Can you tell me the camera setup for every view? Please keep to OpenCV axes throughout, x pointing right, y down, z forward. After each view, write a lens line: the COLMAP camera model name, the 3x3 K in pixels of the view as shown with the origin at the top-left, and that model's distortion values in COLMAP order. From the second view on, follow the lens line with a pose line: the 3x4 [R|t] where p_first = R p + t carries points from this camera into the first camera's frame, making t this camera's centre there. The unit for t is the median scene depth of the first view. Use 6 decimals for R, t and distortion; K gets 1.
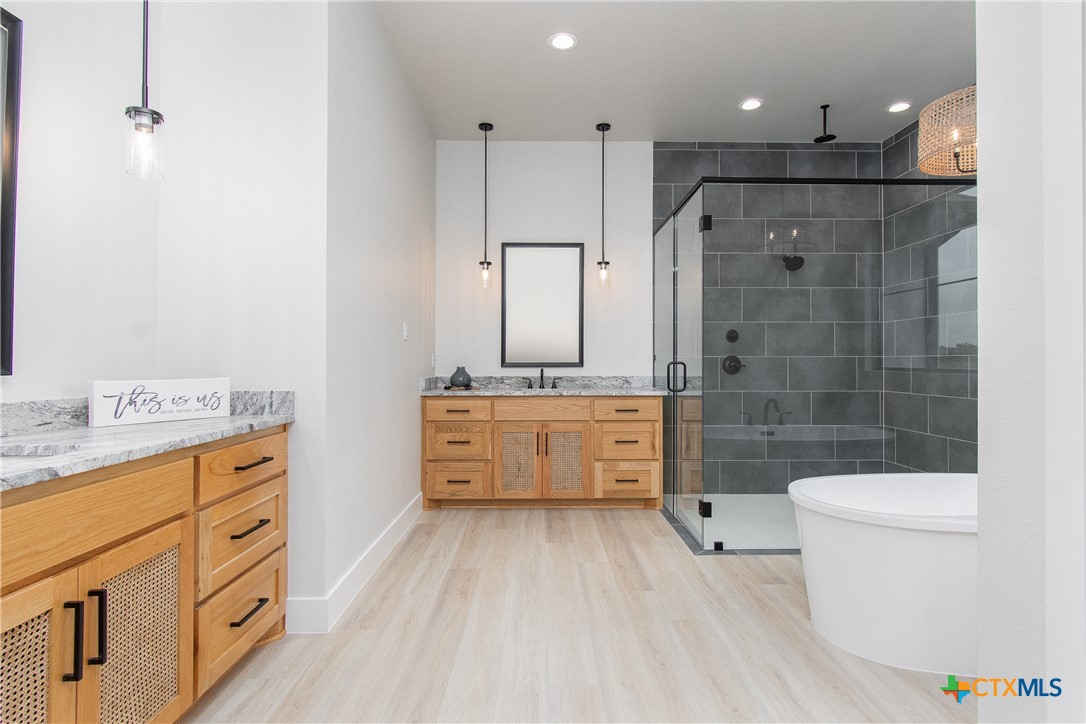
lens RADIAL K [[525.4, 0, 542.5], [0, 525.4, 359.0], [0, 0, 1]] dist [0.000627, -0.000794]
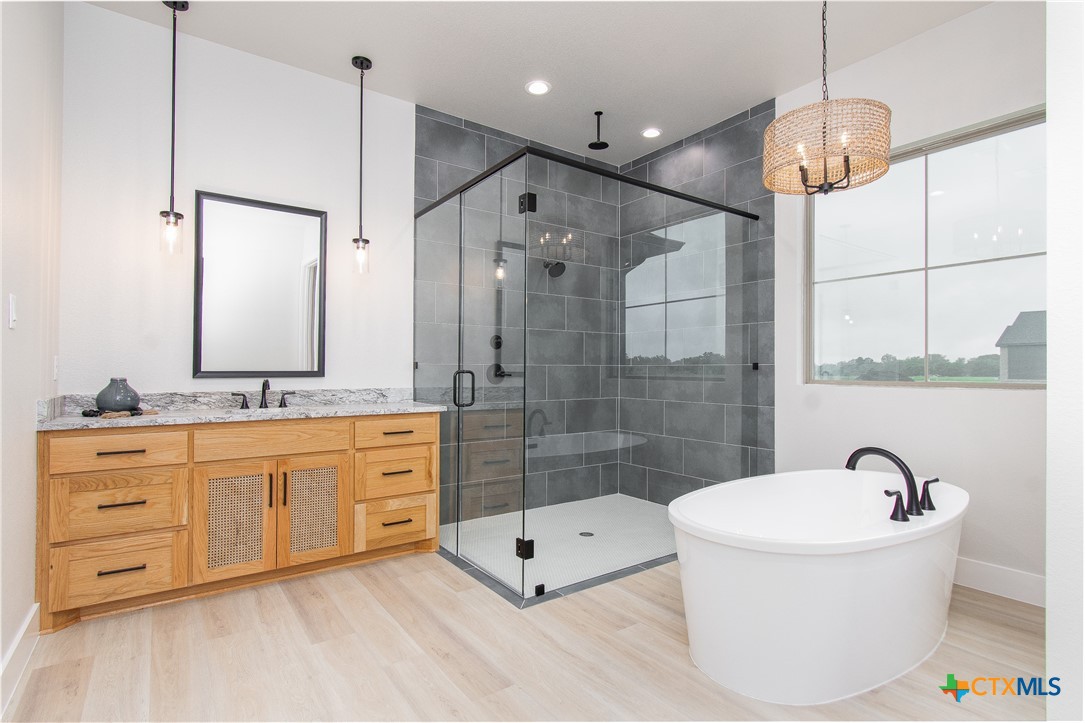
lens RADIAL K [[524.9, 0, 542.7], [0, 524.9, 367.4], [0, 0, 1]] dist [0.000627, -0.000794]
pose [[0.821359, 0.004567, 0.570393, -0.107818], [-0.004170, 0.999989, -0.002002, 0.001500], [-0.570396, -0.000734, 0.821369, 0.236326]]
